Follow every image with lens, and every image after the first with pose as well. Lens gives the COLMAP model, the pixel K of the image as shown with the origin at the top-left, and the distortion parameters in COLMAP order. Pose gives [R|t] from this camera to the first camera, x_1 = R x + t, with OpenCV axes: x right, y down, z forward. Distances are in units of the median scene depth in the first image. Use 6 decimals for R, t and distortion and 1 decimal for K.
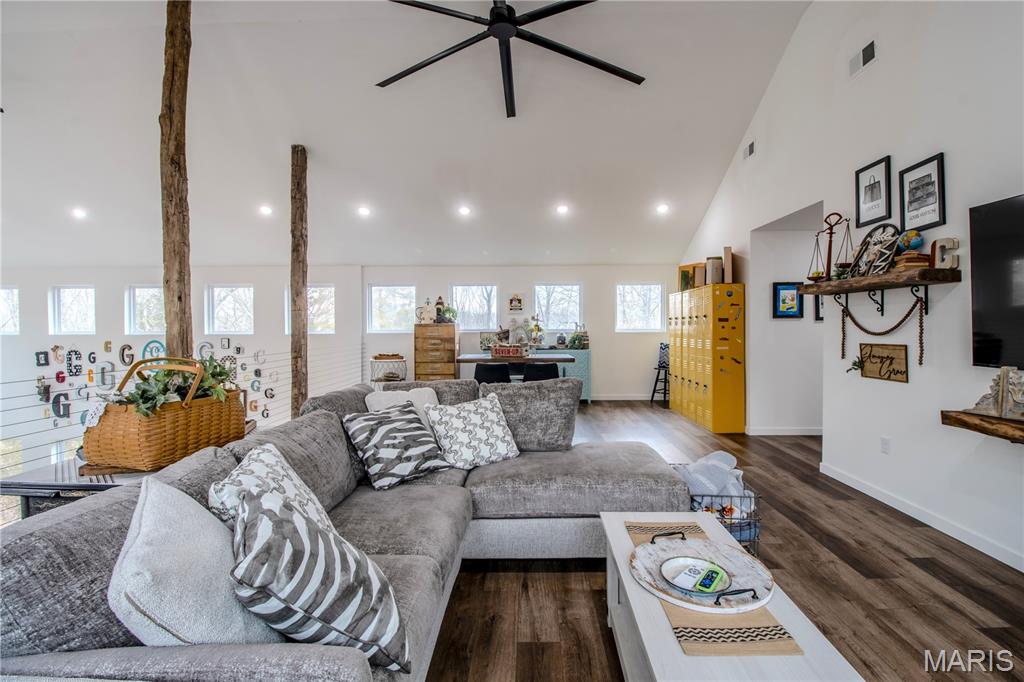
lens RADIAL K [[475.7, 0, 521.4], [0, 475.7, 333.3], [0, 0, 1]] dist [0.001840, -0.013031]
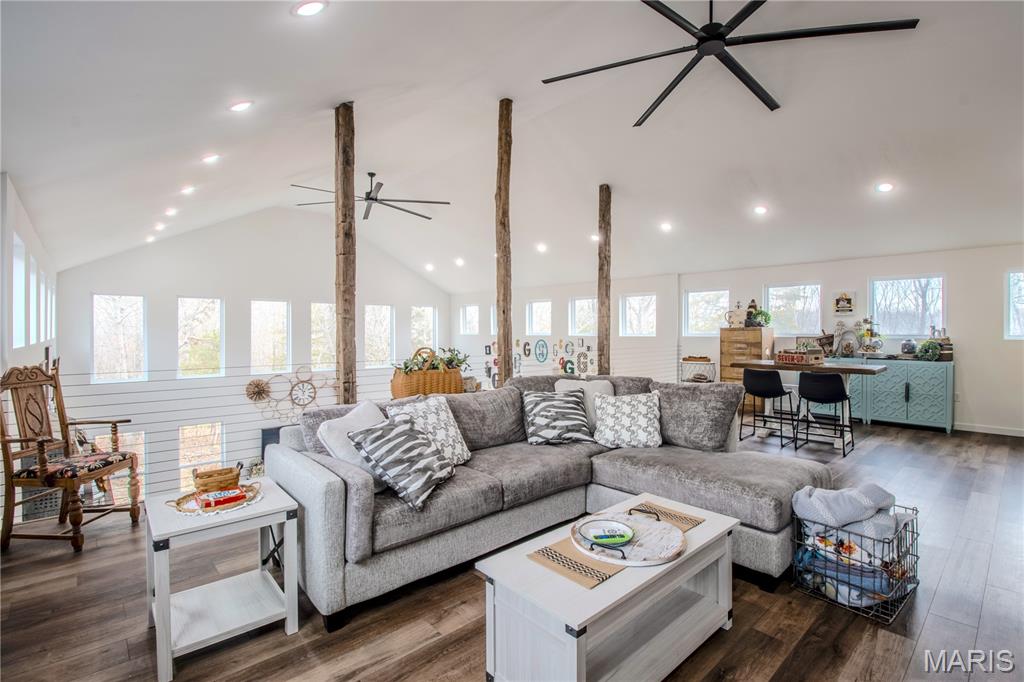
lens RADIAL K [[475.7, 0, 524.6], [0, 475.7, 332.1], [0, 0, 1]] dist [0.001840, -0.013031]
pose [[0.691286, 0.006861, -0.722548, 0.221230], [-0.012935, 0.999912, -0.002881, -0.002236], [0.722465, 0.011338, 0.691314, -0.005057]]
